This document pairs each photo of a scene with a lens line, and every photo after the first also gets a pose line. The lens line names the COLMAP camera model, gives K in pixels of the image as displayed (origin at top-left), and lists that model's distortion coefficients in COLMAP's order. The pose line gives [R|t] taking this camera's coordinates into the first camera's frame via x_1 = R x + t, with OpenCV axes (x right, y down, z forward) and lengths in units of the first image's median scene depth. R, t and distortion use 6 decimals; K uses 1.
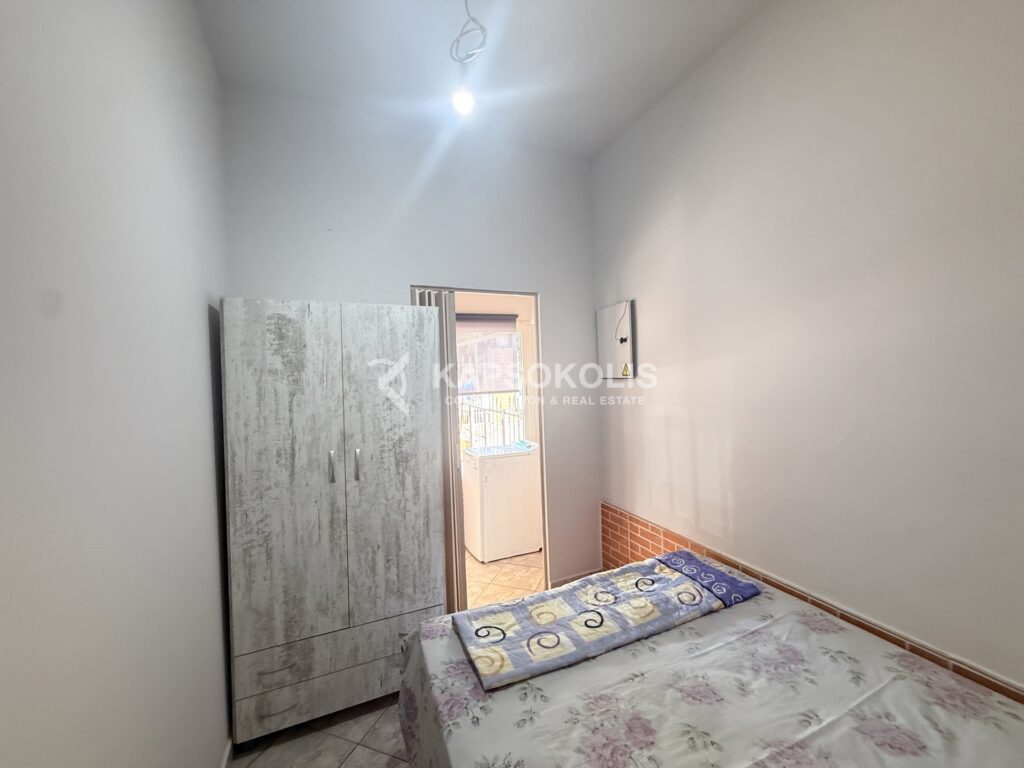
lens RADIAL K [[404.7, 0, 512.5], [0, 404.7, 381.9], [0, 0, 1]] dist [-0.002784, 0.000172]
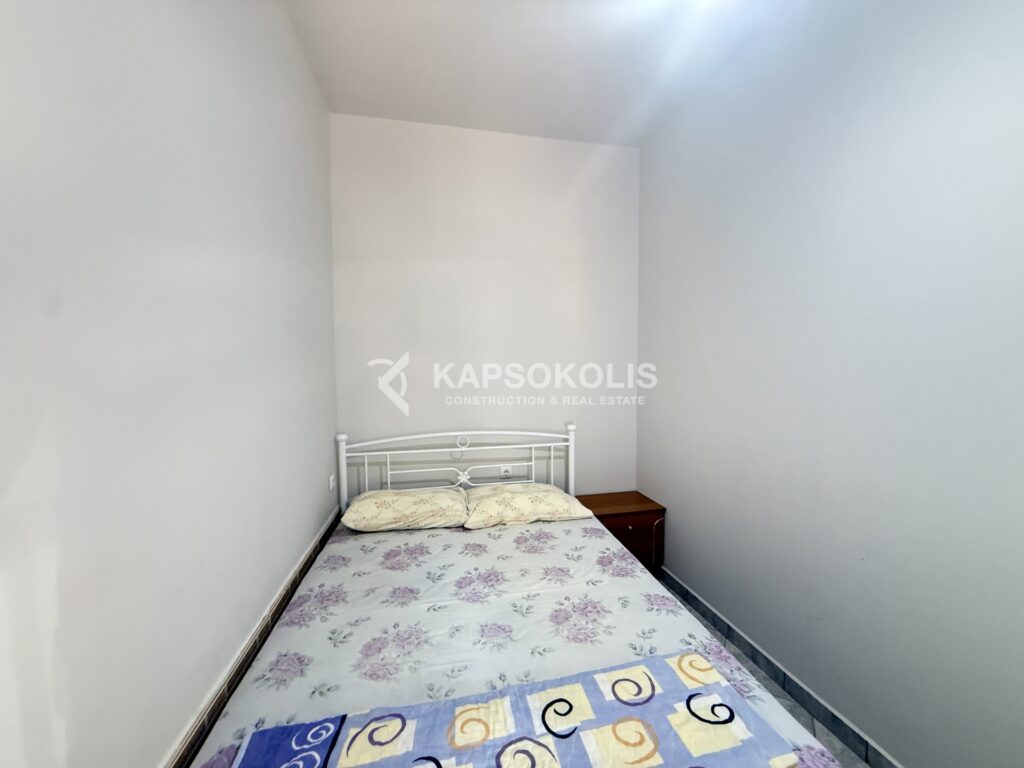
lens RADIAL K [[404.7, 0, 514.0], [0, 404.7, 384.6], [0, 0, 1]] dist [-0.002784, 0.000172]
pose [[-0.977160, 0.029224, 0.210488, 0.122651], [0.042362, 0.997407, 0.058180, -0.011550], [-0.208242, 0.065768, -0.975864, 1.805447]]
